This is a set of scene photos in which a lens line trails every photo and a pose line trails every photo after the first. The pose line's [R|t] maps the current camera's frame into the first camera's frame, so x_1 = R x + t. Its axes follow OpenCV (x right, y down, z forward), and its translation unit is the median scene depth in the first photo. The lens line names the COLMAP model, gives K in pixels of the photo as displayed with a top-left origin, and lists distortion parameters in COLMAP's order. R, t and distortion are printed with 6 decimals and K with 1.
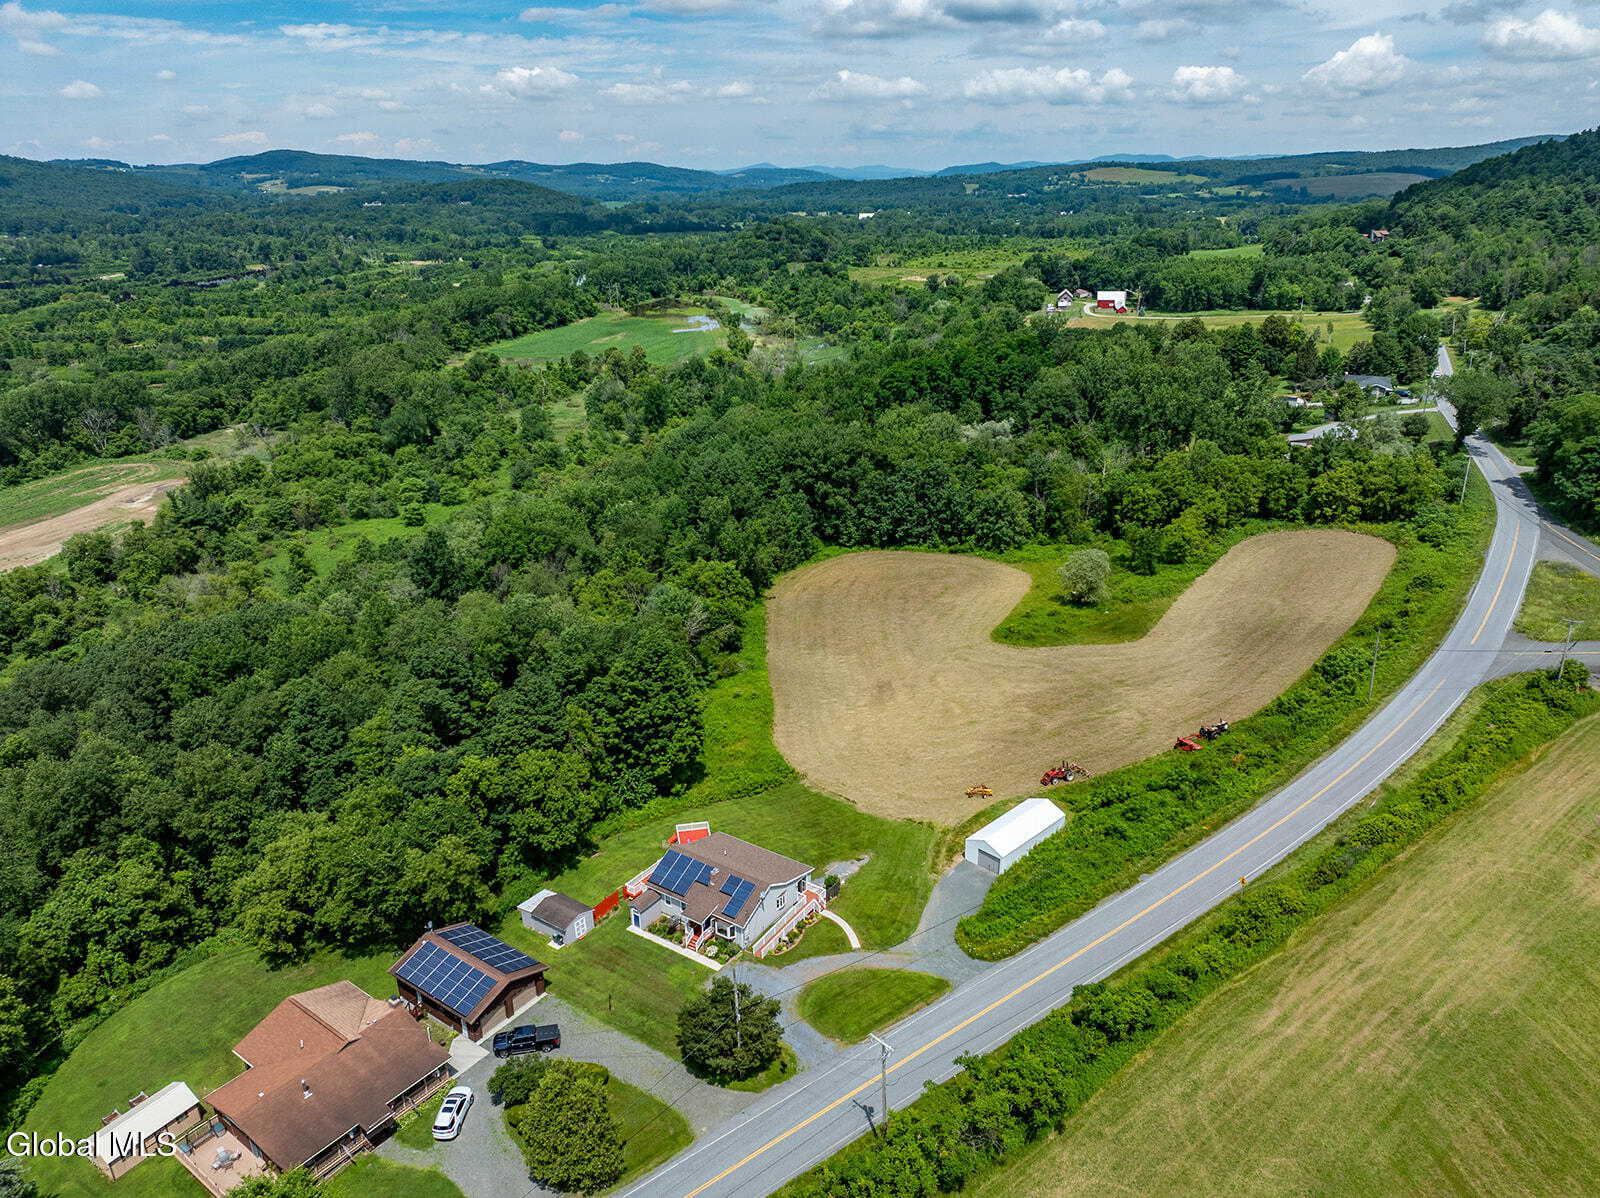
lens RADIAL K [[1122.7, 0, 806.8], [0, 1122.7, 603.9], [0, 0, 1]] dist [-0.040587, 0.002403]
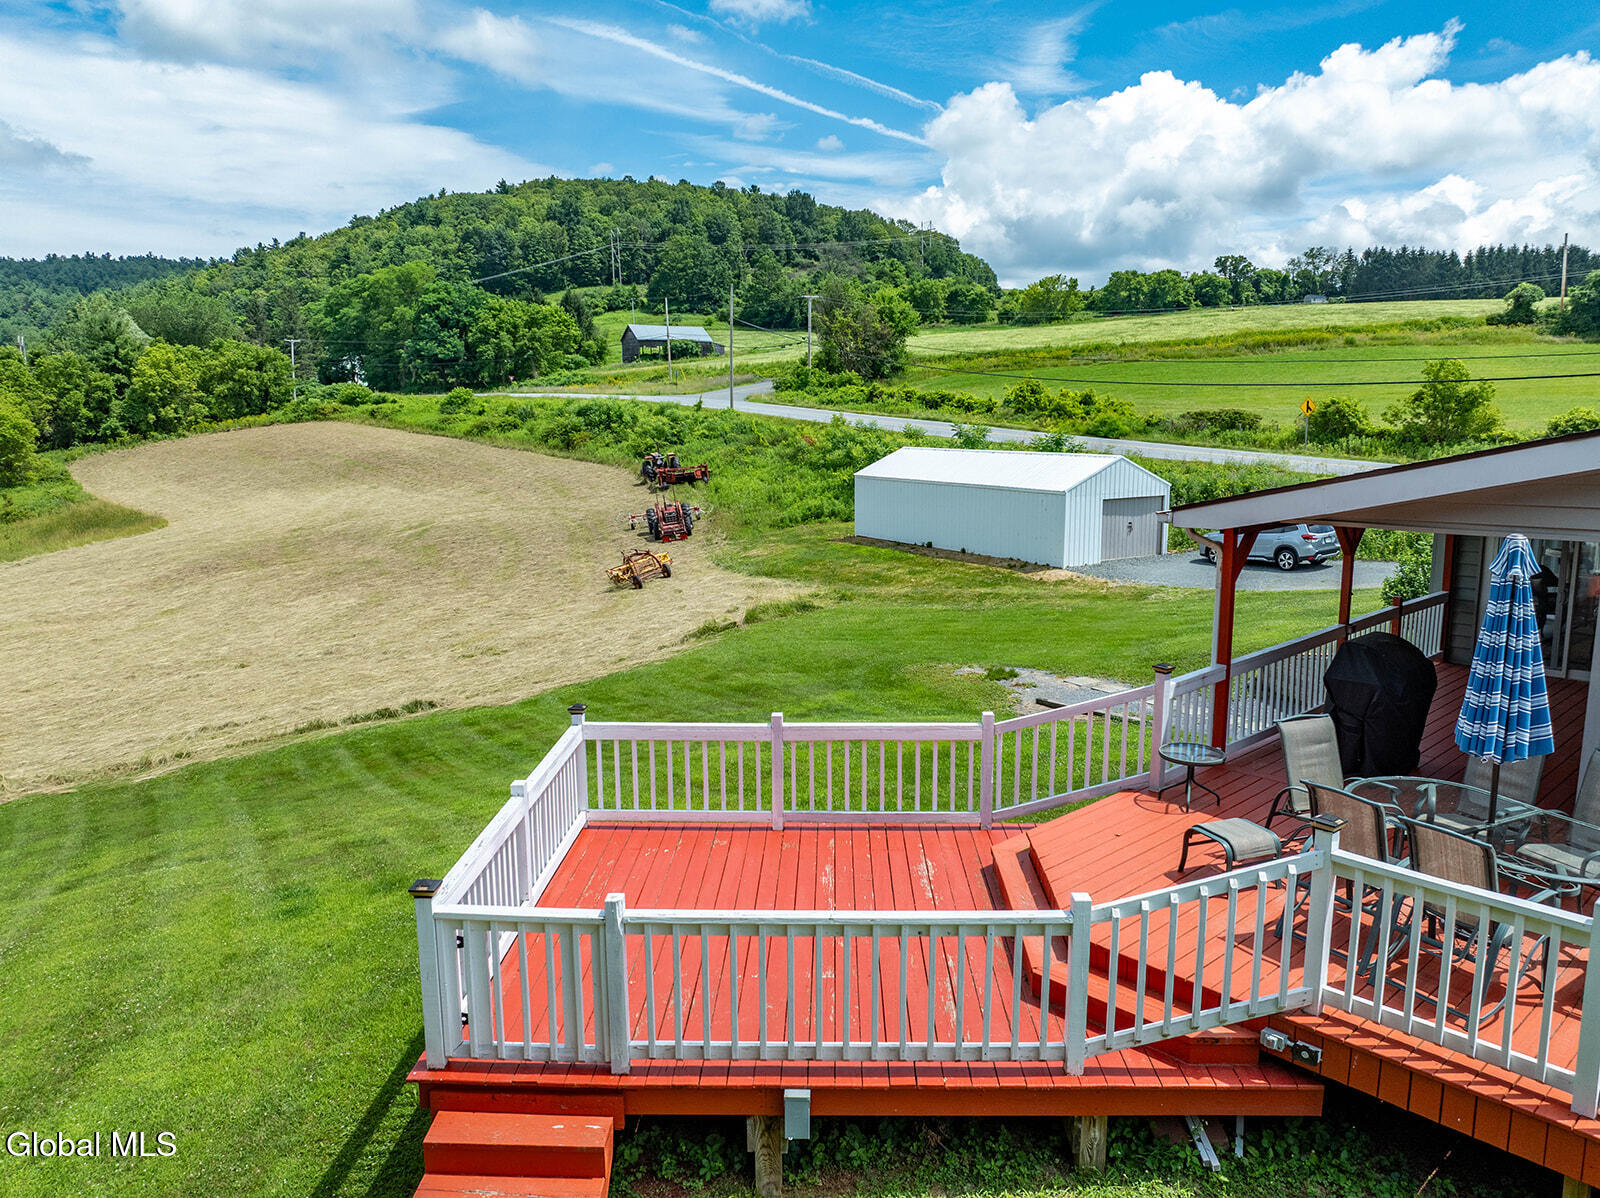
lens RADIAL K [[1122.7, 0, 806.8], [0, 1122.7, 603.9], [0, 0, 1]] dist [-0.040587, 0.002403]
pose [[0.213297, -0.153970, 0.964778, -0.080350], [0.351773, 0.933375, 0.071186, 0.096560], [-0.911460, 0.324199, 0.253249, 0.498002]]
